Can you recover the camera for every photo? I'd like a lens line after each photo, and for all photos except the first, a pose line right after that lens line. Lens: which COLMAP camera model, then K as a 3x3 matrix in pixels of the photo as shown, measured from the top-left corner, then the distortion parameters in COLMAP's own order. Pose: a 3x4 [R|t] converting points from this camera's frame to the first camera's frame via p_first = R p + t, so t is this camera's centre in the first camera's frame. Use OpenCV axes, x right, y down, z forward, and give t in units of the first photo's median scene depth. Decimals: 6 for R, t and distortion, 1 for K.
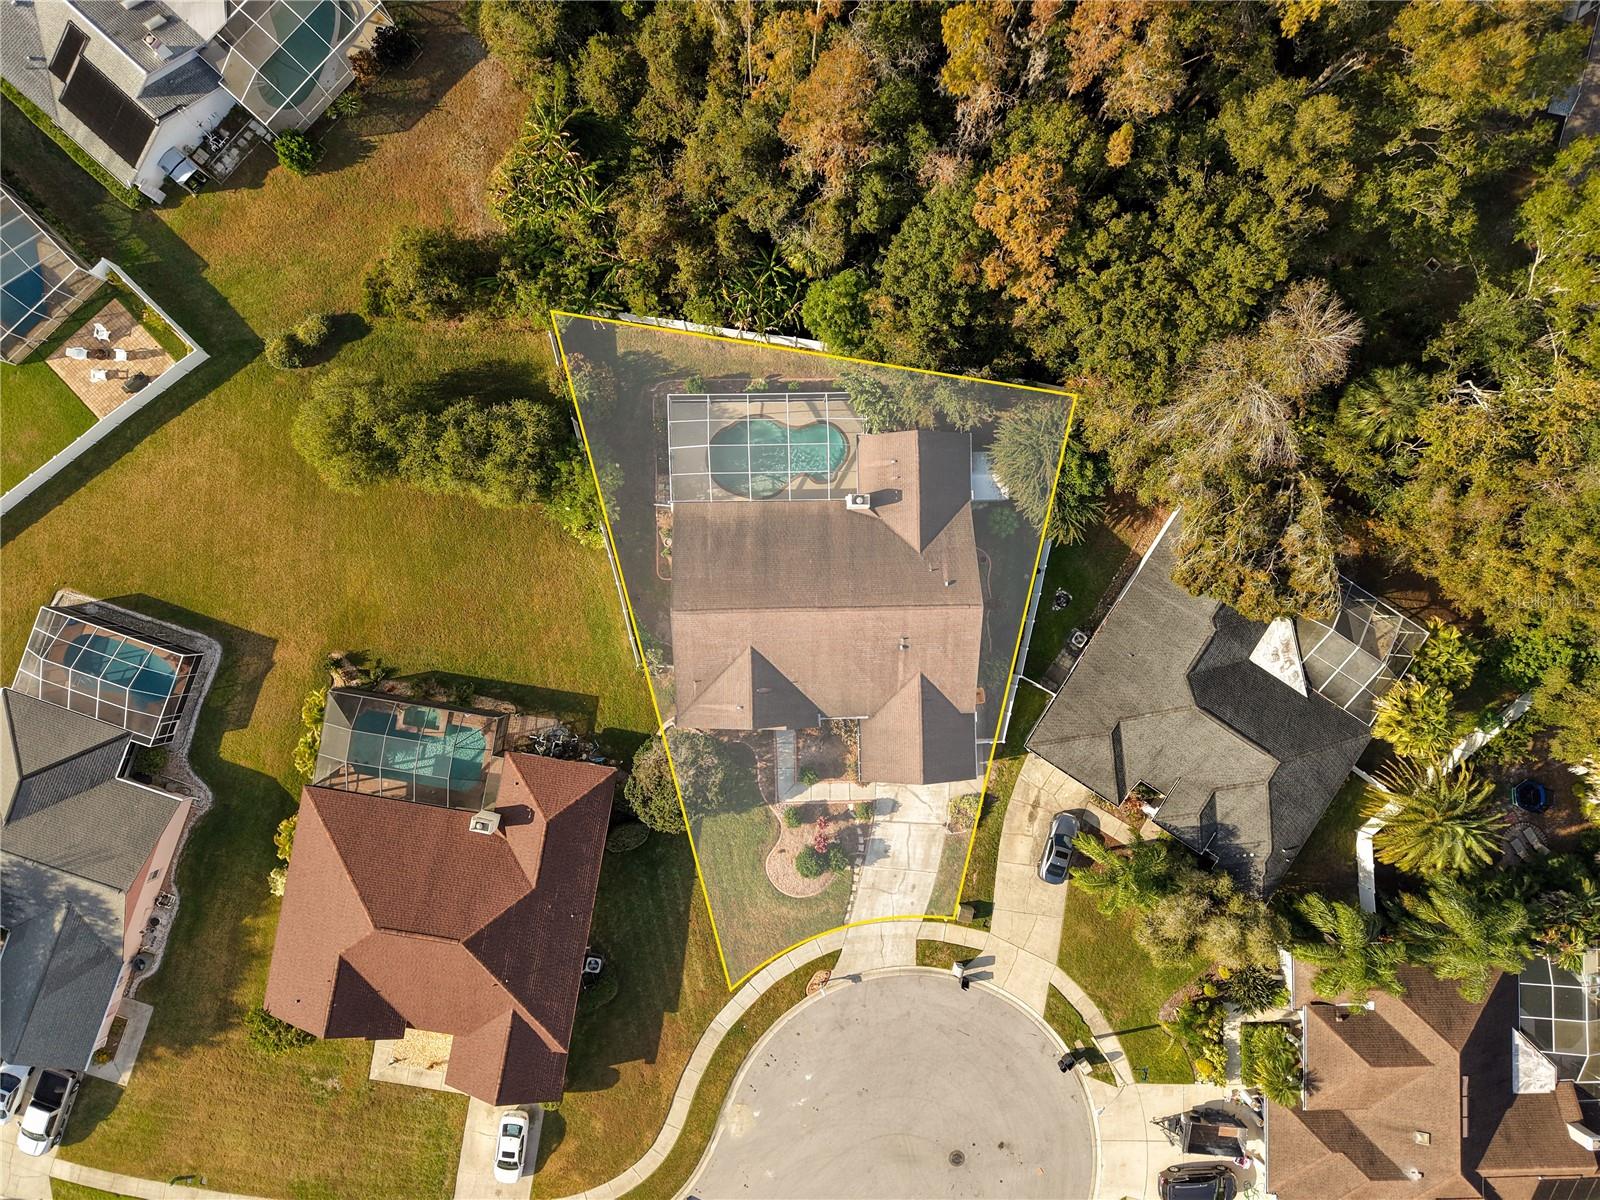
lens RADIAL K [[1070.9, 0, 807.2], [0, 1070.9, 599.7], [0, 0, 1]] dist [0.023320, -0.020629]
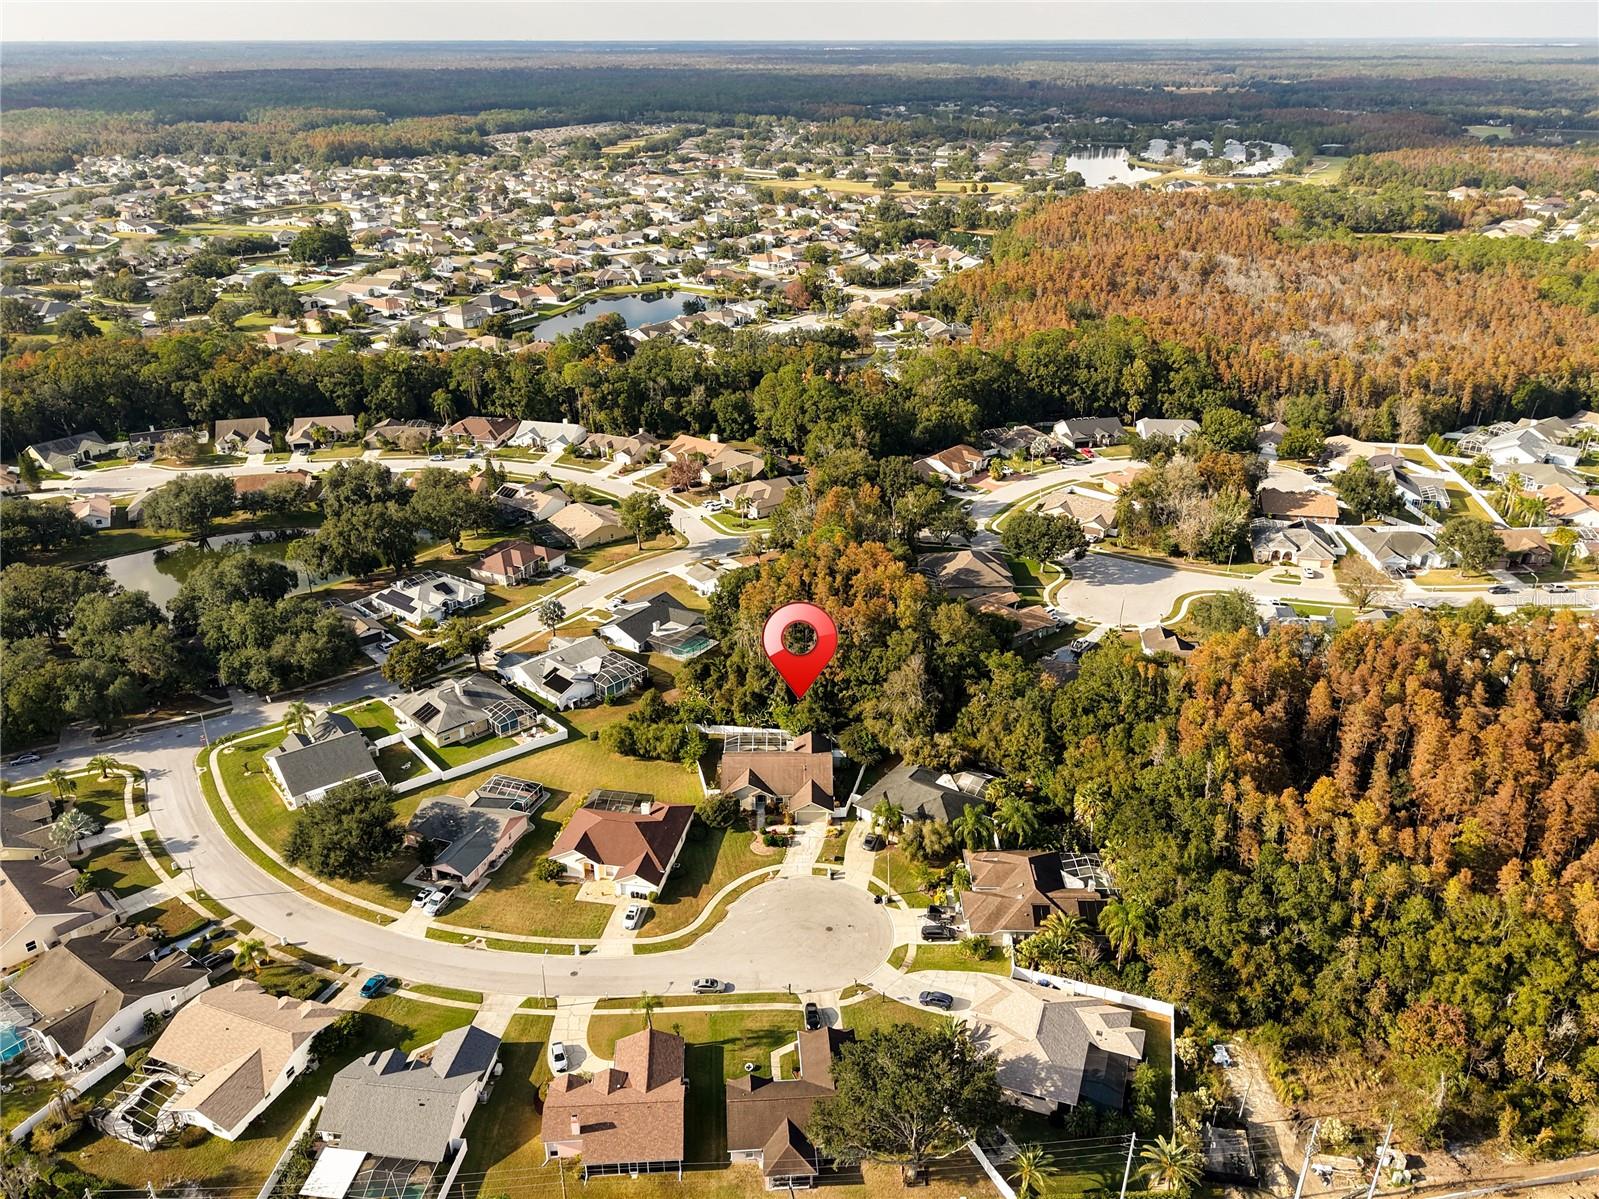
lens RADIAL K [[1070.3, 0, 797.5], [0, 1070.3, 598.0], [0, 0, 1]] dist [0.023320, -0.020629]
pose [[0.999313, -0.019711, -0.031387, 0.155687], [-0.019604, 0.437570, -0.898971, 2.187639], [0.031453, 0.898968, 0.436883, -0.567650]]
